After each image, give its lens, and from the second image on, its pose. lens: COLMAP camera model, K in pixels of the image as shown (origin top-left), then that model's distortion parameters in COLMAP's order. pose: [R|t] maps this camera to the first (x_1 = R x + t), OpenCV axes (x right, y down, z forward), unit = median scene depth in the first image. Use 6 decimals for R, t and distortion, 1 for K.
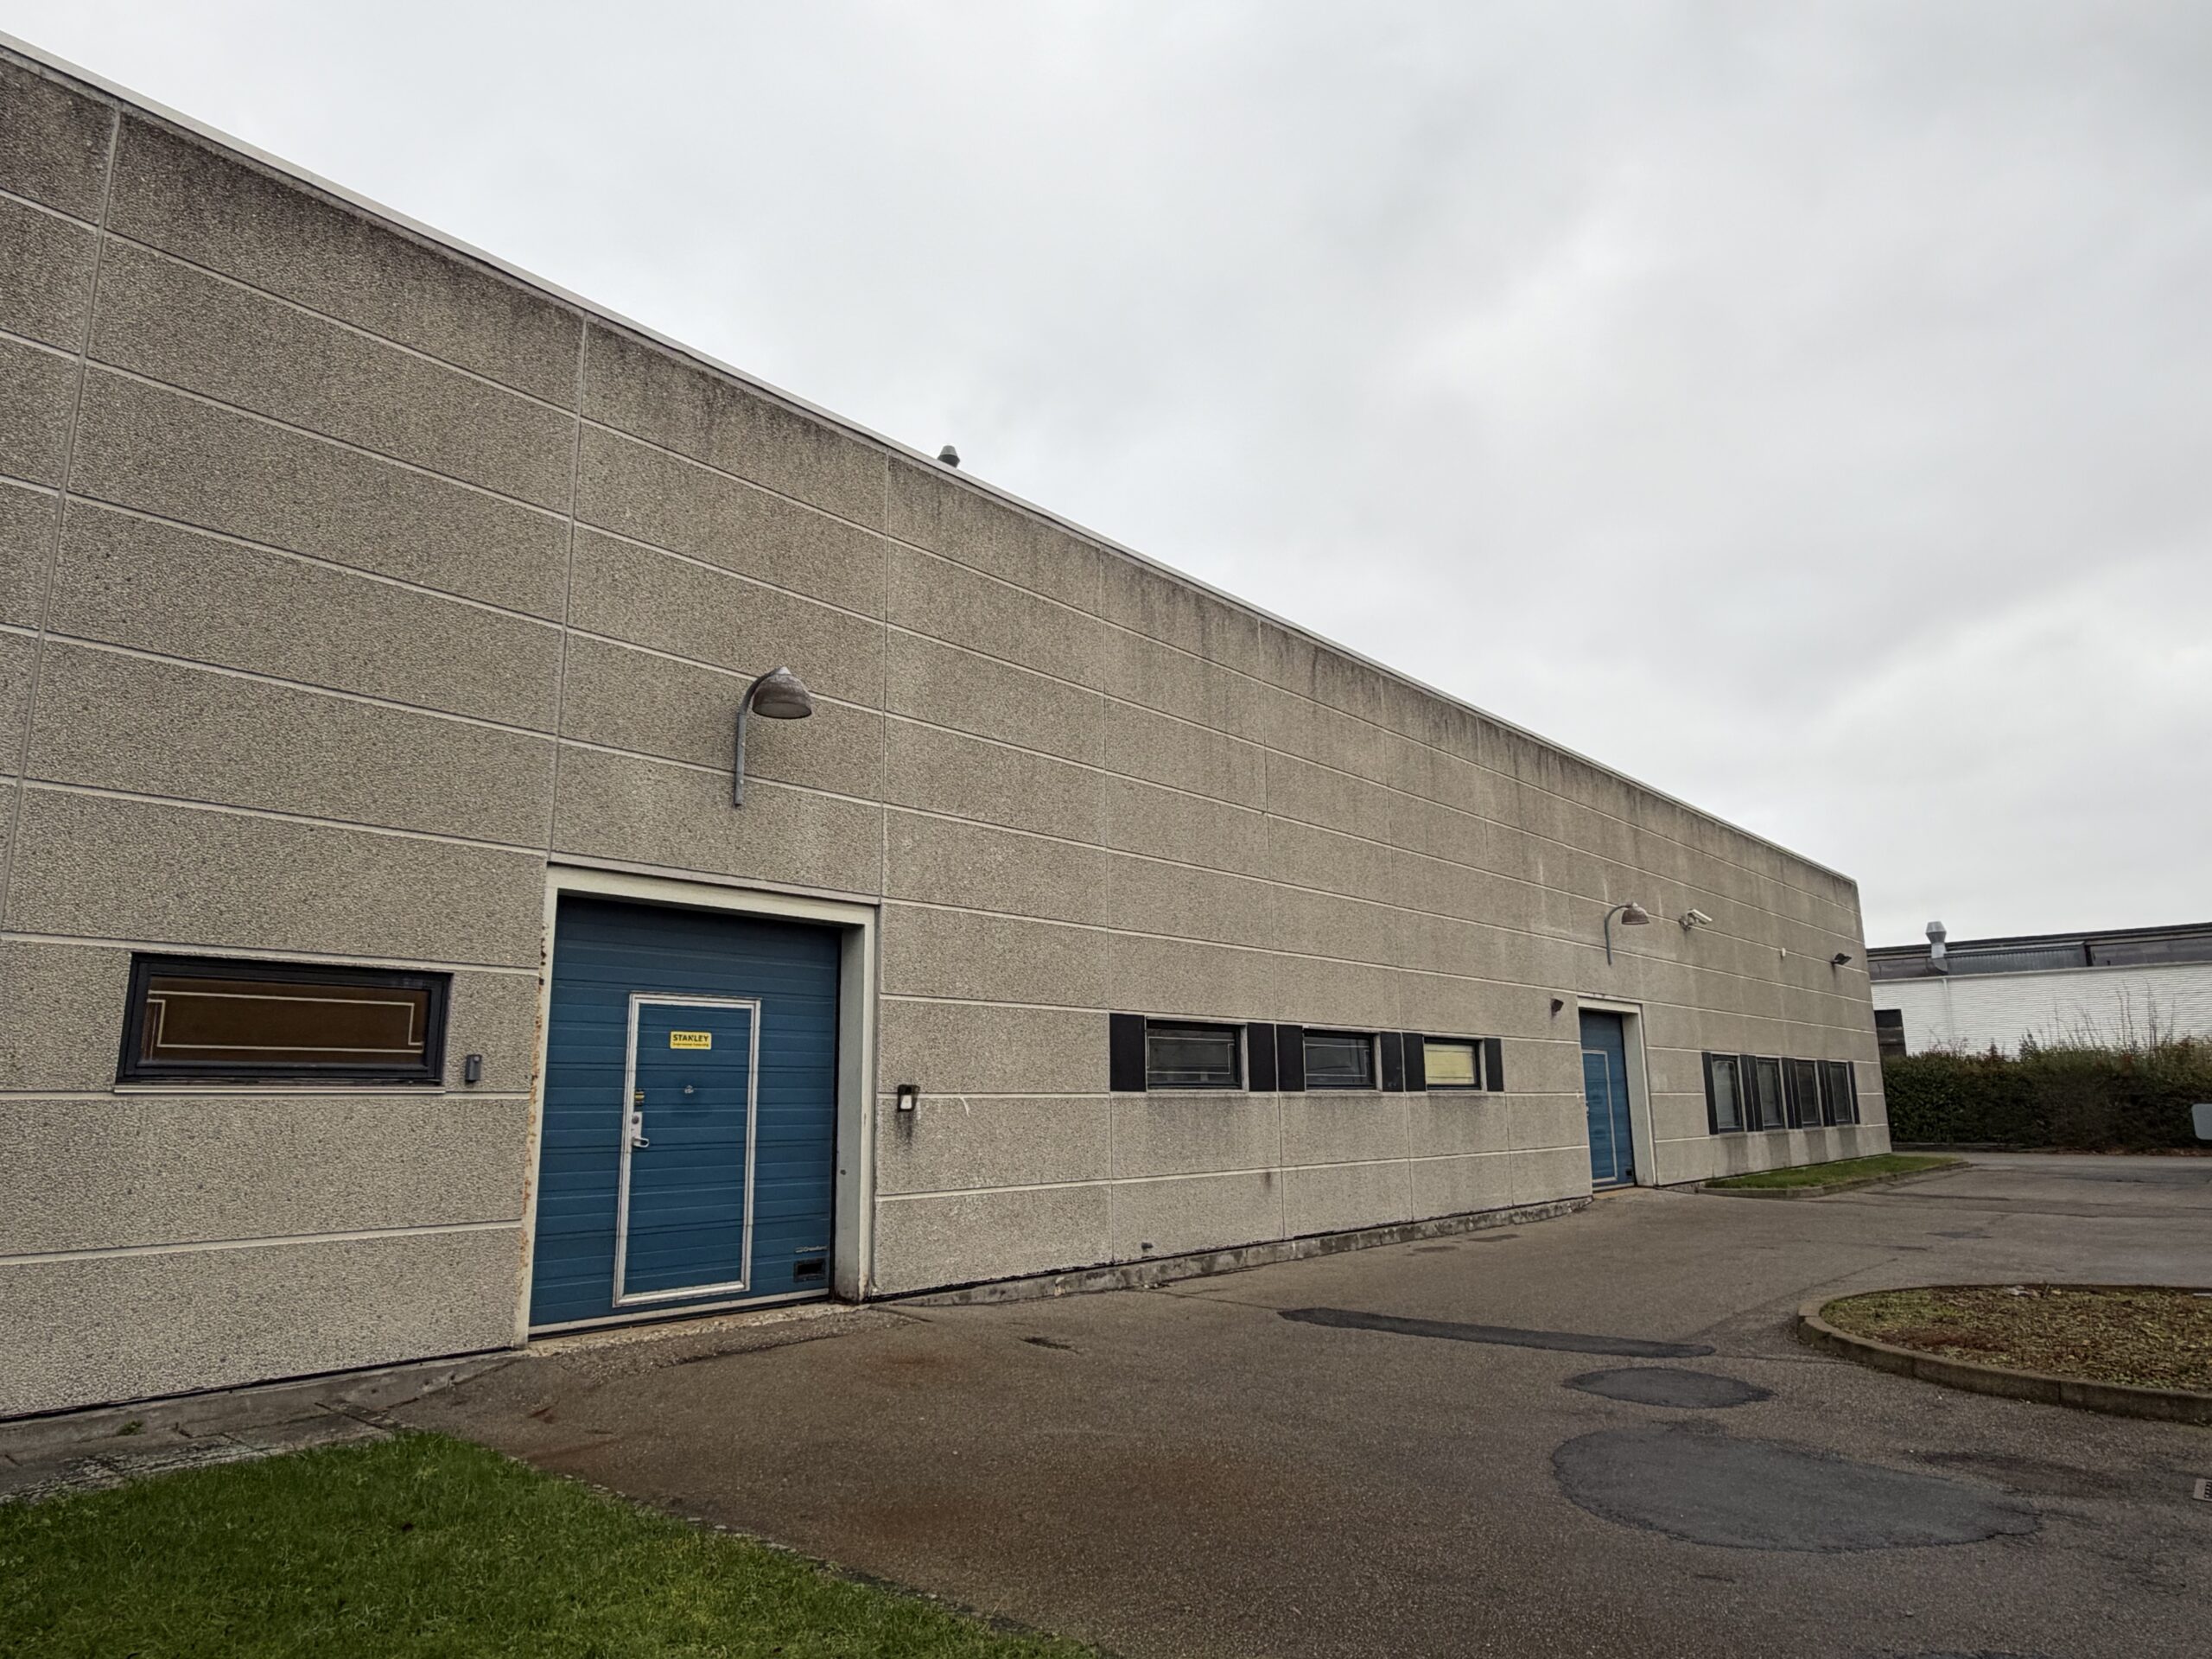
lens RADIAL K [[1356.9, 0, 1101.2], [0, 1356.9, 828.8], [0, 0, 1]] dist [-0.004773, -0.000566]
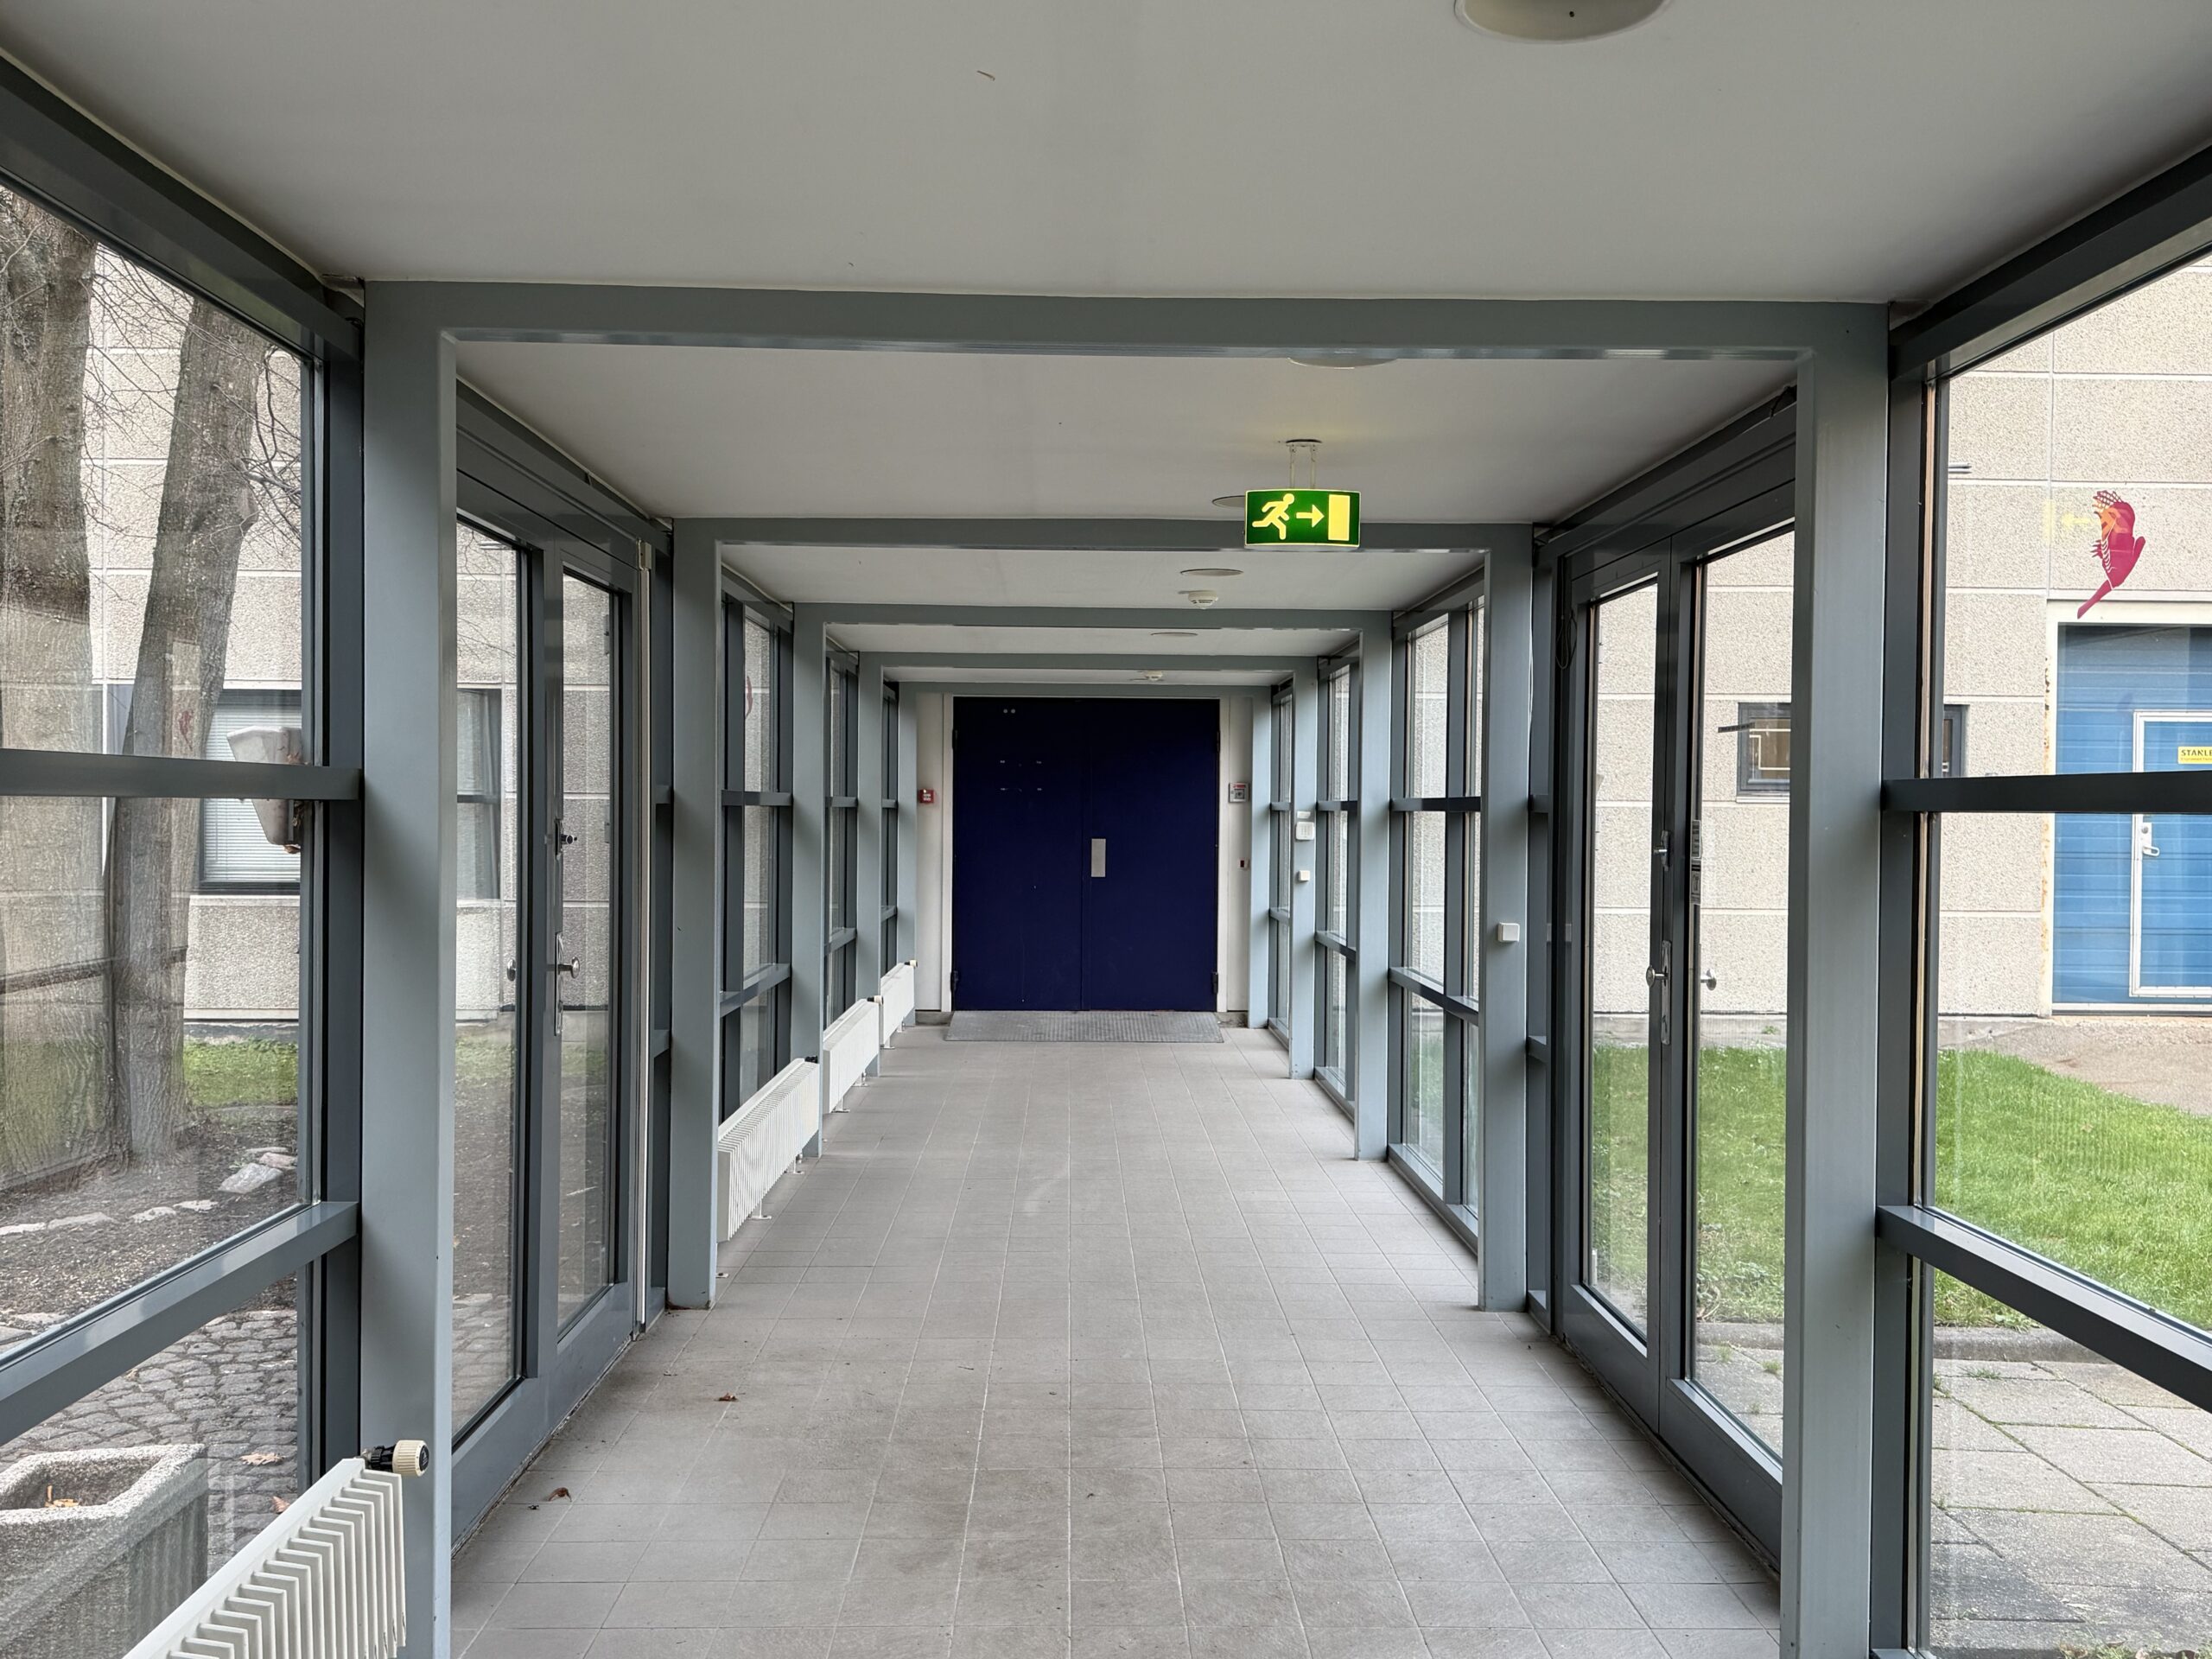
lens RADIAL K [[1966.9, 0, 1100.1], [0, 1966.9, 831.2], [0, 0, 1]] dist [0.009615, -0.010500]
pose [[0.673980, 0.030905, -0.738103, 0.262769], [0.131562, 0.978132, 0.161088, -0.151313], [0.726940, -0.205677, 0.655176, -0.652167]]
